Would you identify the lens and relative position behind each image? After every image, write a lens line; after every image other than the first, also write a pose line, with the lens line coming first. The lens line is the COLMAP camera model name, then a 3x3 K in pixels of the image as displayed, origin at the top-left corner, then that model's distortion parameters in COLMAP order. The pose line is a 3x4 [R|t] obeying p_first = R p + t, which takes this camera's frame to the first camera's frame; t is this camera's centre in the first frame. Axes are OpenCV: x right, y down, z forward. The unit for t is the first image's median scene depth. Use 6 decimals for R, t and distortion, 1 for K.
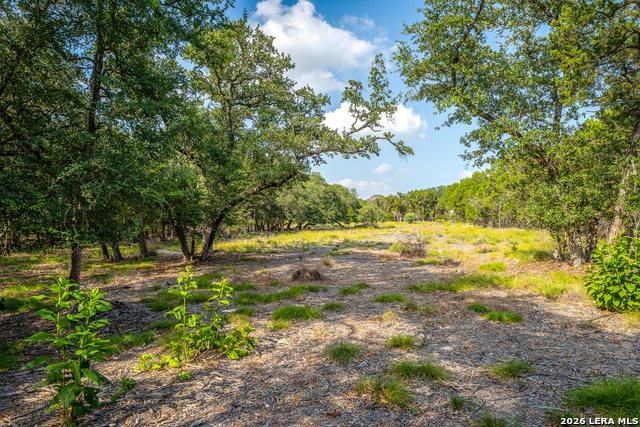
lens RADIAL K [[454.2, 0, 320.1], [0, 454.2, 213.1], [0, 0, 1]] dist [0.002588, 0.000454]
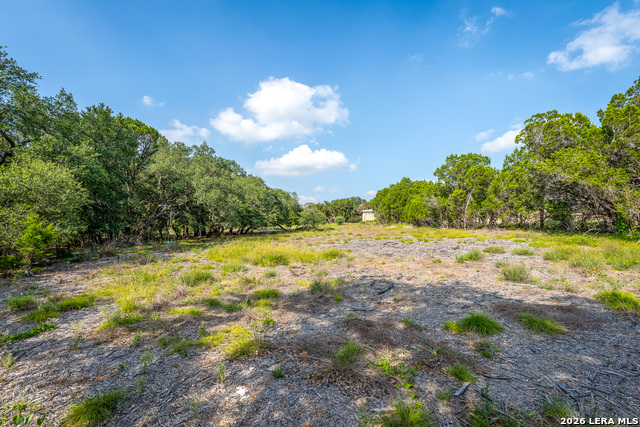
lens RADIAL K [[291.7, 0, 320.0], [0, 291.7, 216.1], [0, 0, 1]] dist [-0.001145, -0.001315]
pose [[0.982799, -0.014181, 0.184133, 0.008174], [0.015513, 0.999863, -0.005795, 0.004695], [-0.184025, 0.008552, 0.982884, 0.346560]]
